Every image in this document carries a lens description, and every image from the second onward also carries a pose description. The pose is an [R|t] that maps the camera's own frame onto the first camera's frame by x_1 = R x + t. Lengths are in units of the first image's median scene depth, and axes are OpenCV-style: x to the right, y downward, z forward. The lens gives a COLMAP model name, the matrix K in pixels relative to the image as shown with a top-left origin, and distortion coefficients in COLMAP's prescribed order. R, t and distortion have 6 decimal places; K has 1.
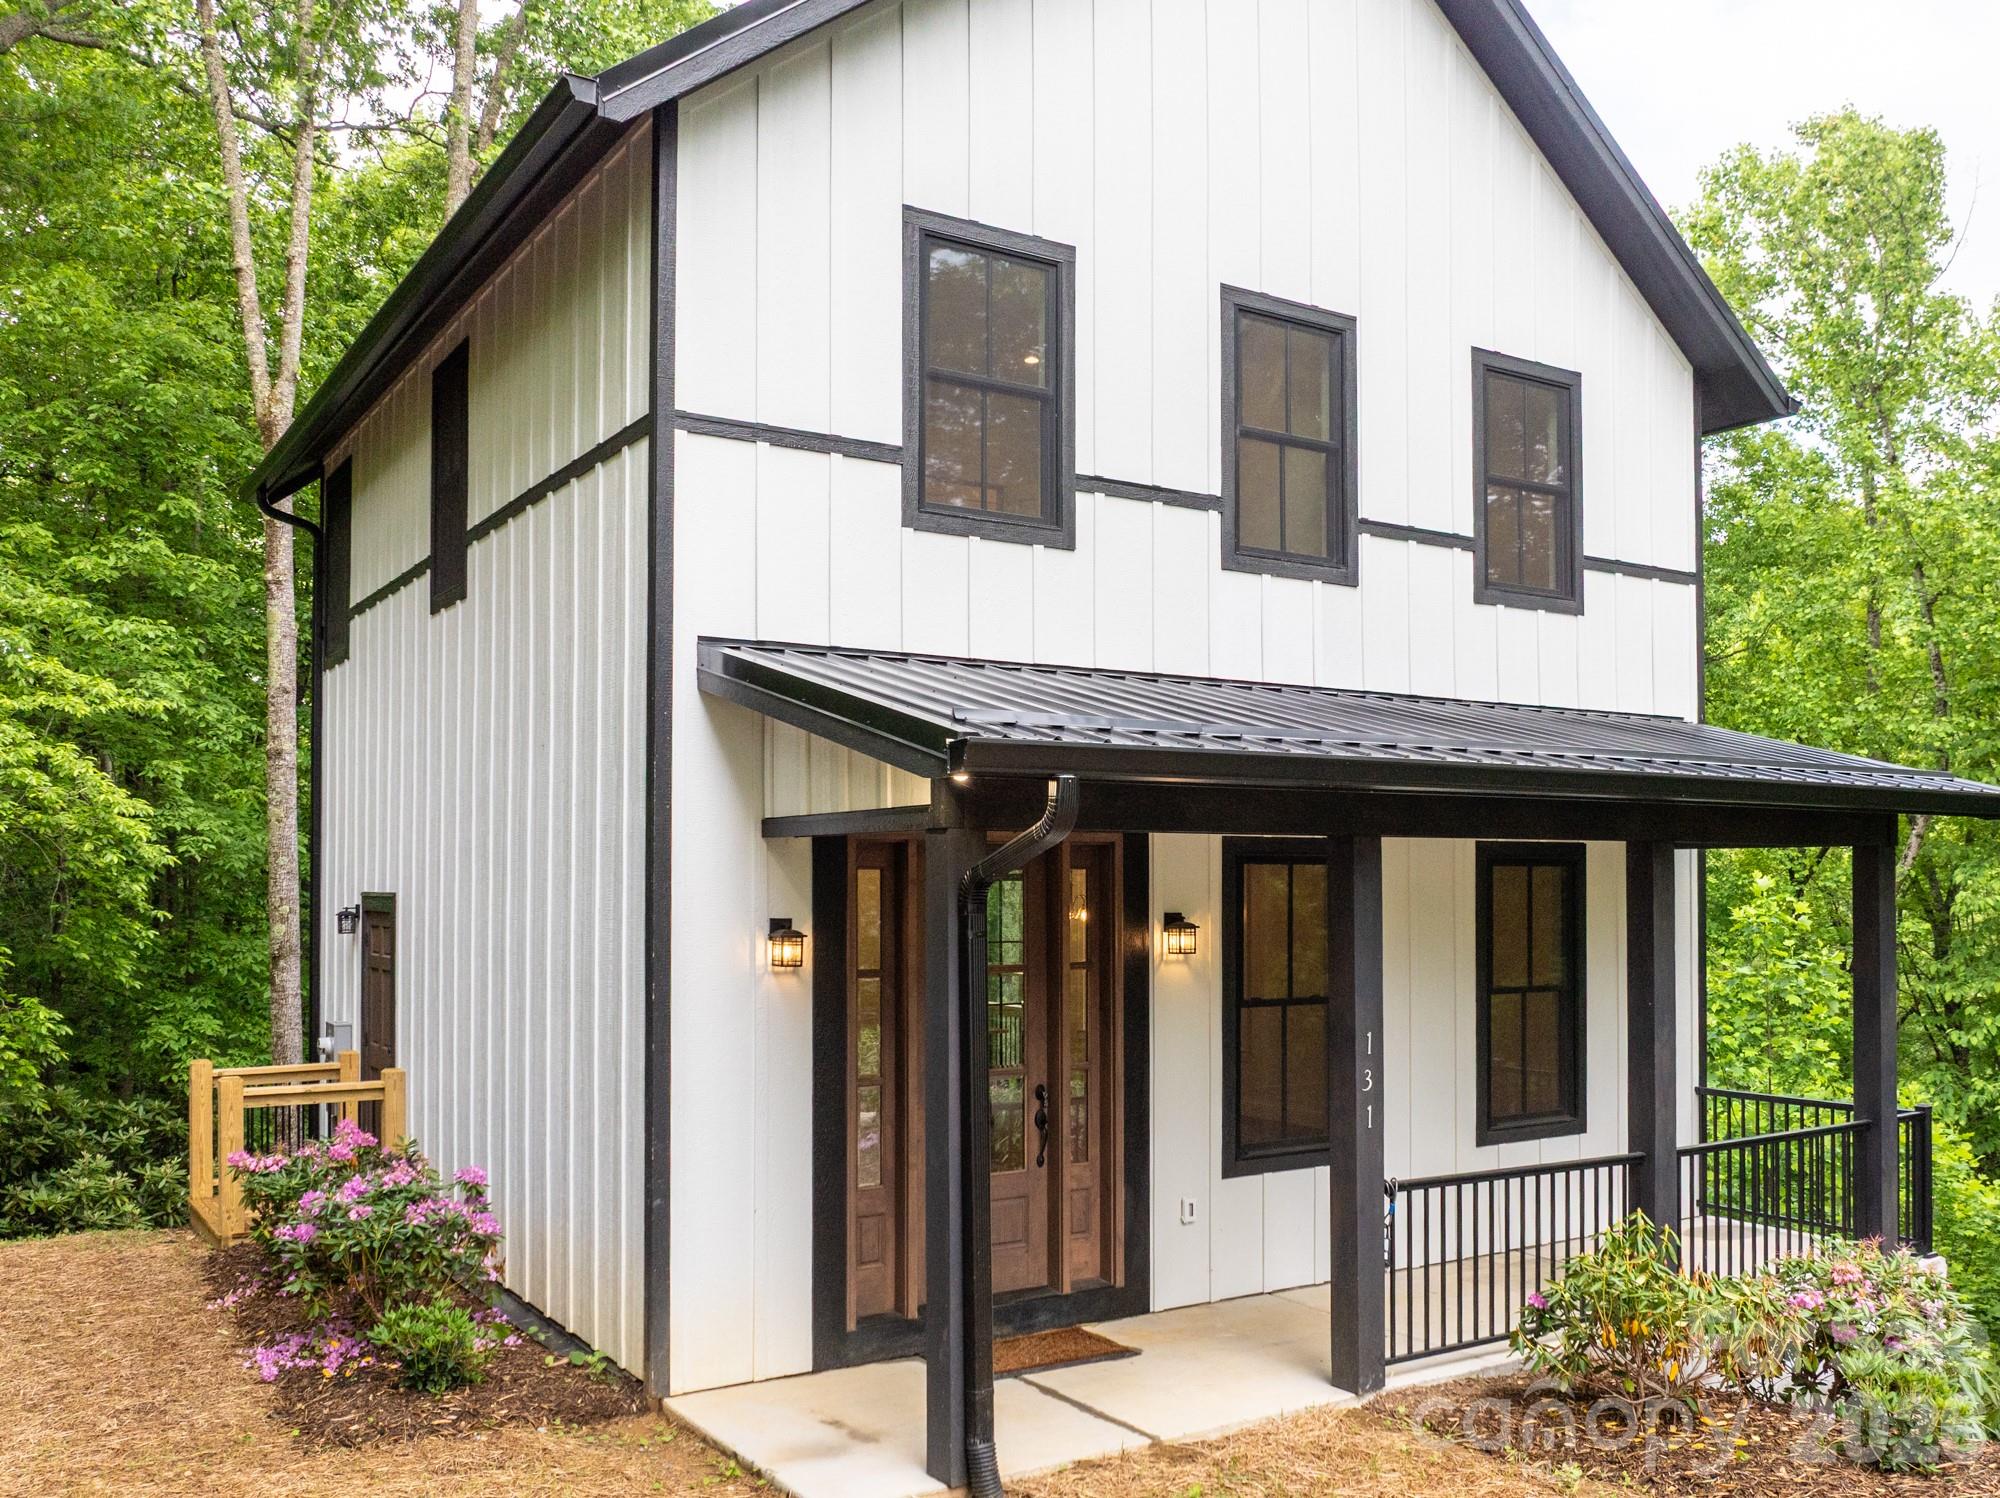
lens RADIAL K [[1787.2, 0, 1025.7], [0, 1787.2, 784.0], [0, 0, 1]] dist [-0.040328, 0.006656]
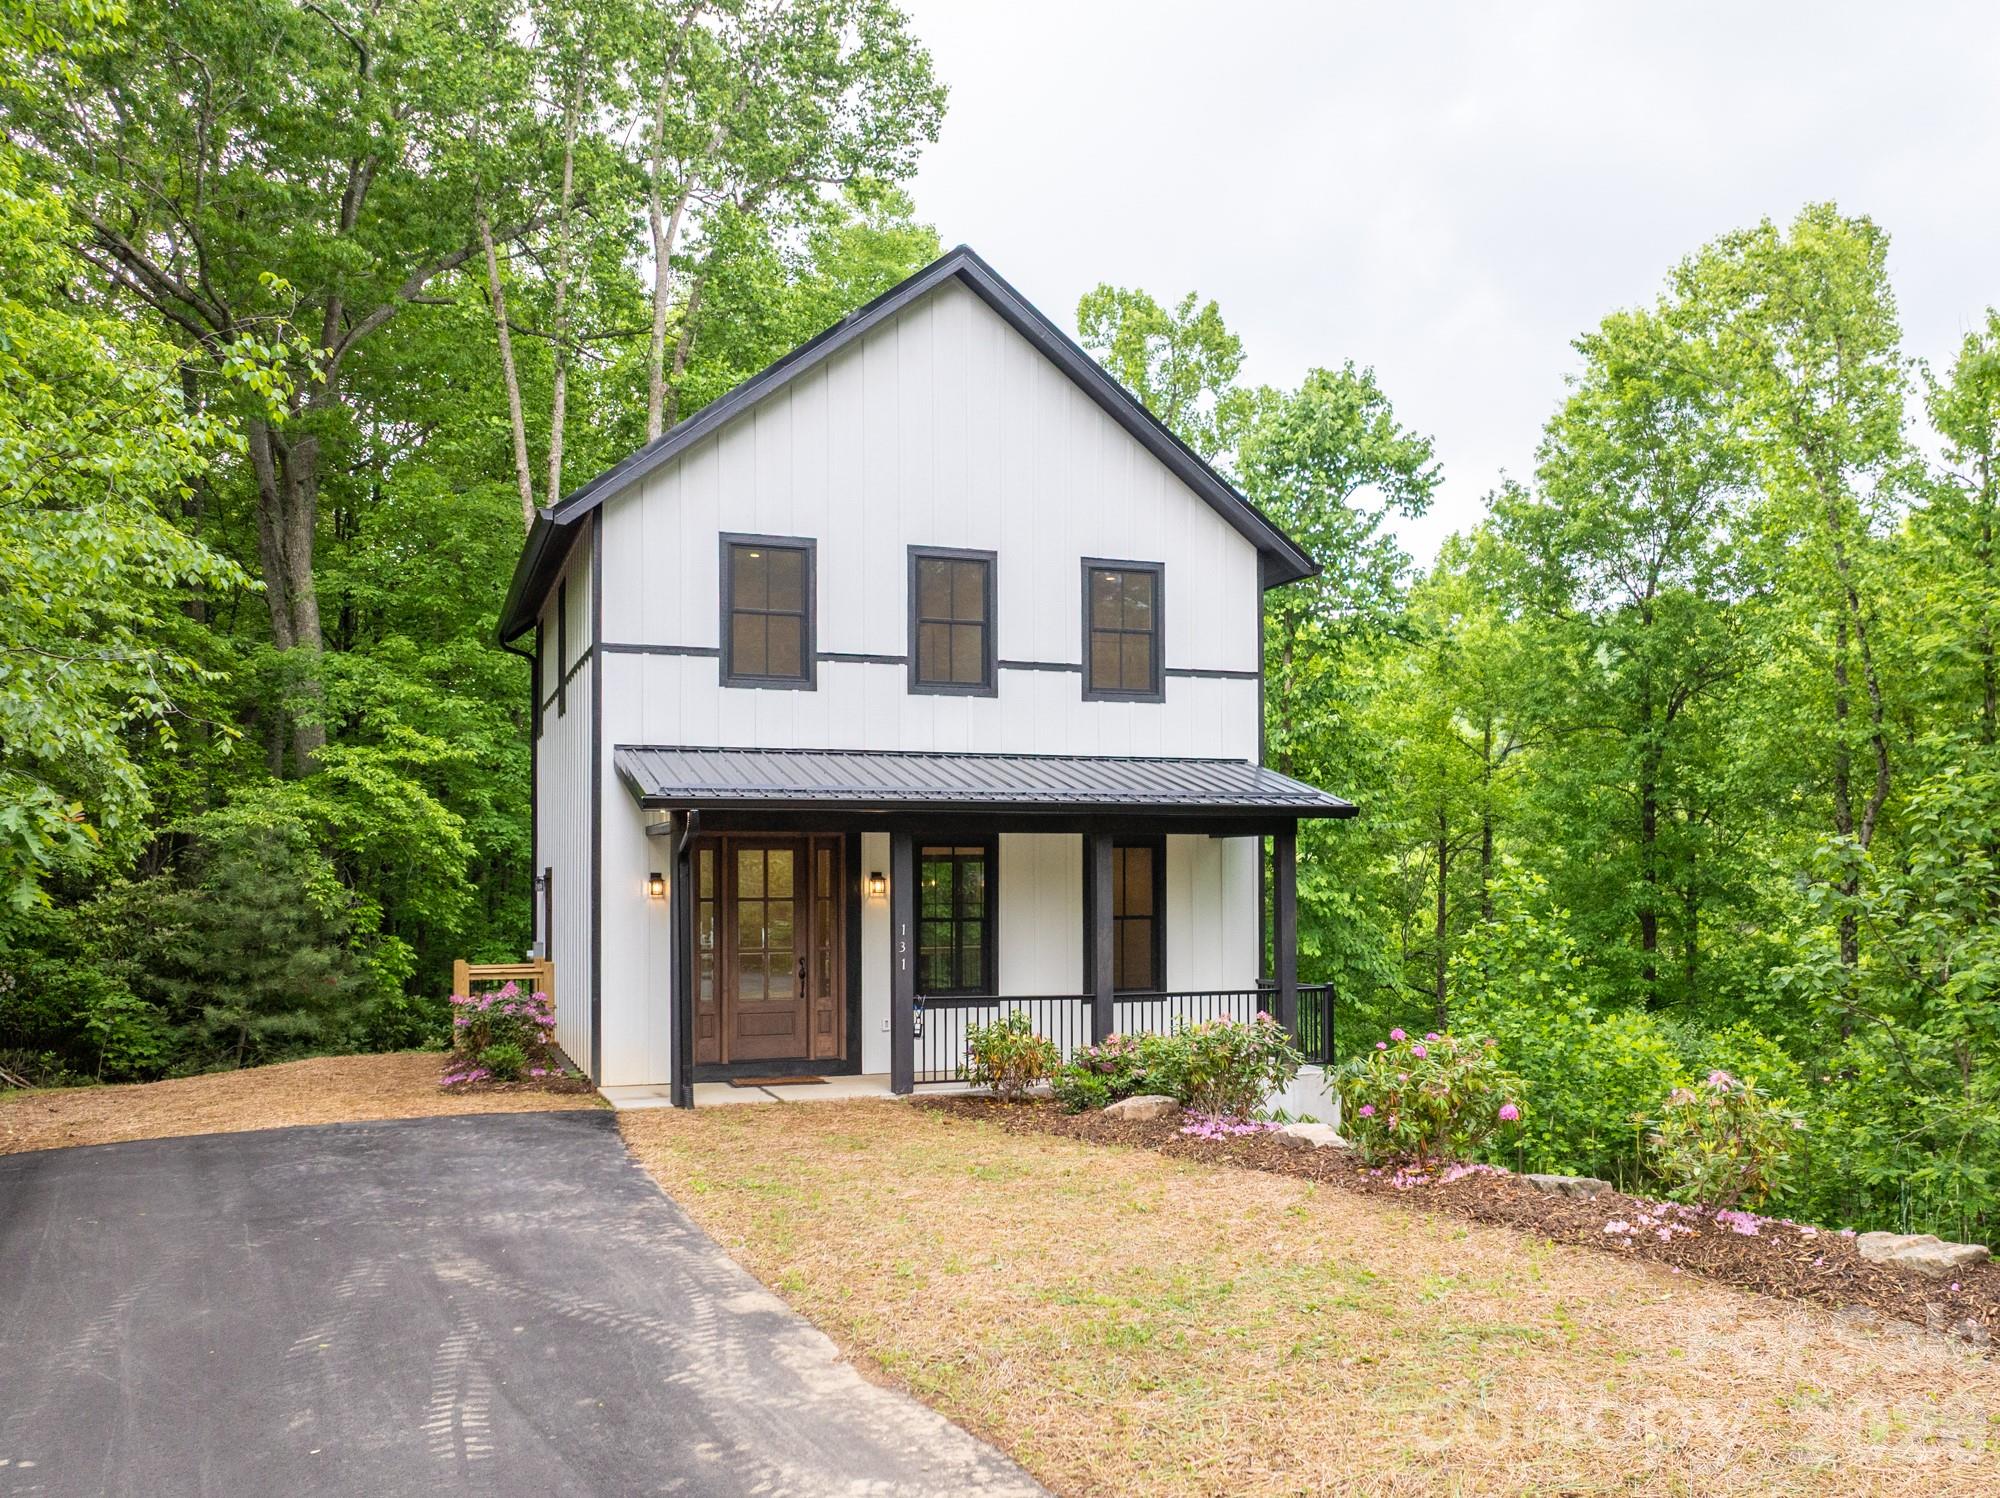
lens RADIAL K [[1787.2, 0, 1004.0], [0, 1787.2, 742.2], [0, 0, 1]] dist [-0.040328, 0.006656]
pose [[0.974111, -0.021621, -0.225033, 0.610262], [0.017219, 0.999620, -0.021510, -0.023579], [0.225413, 0.017078, 0.974114, -0.812990]]
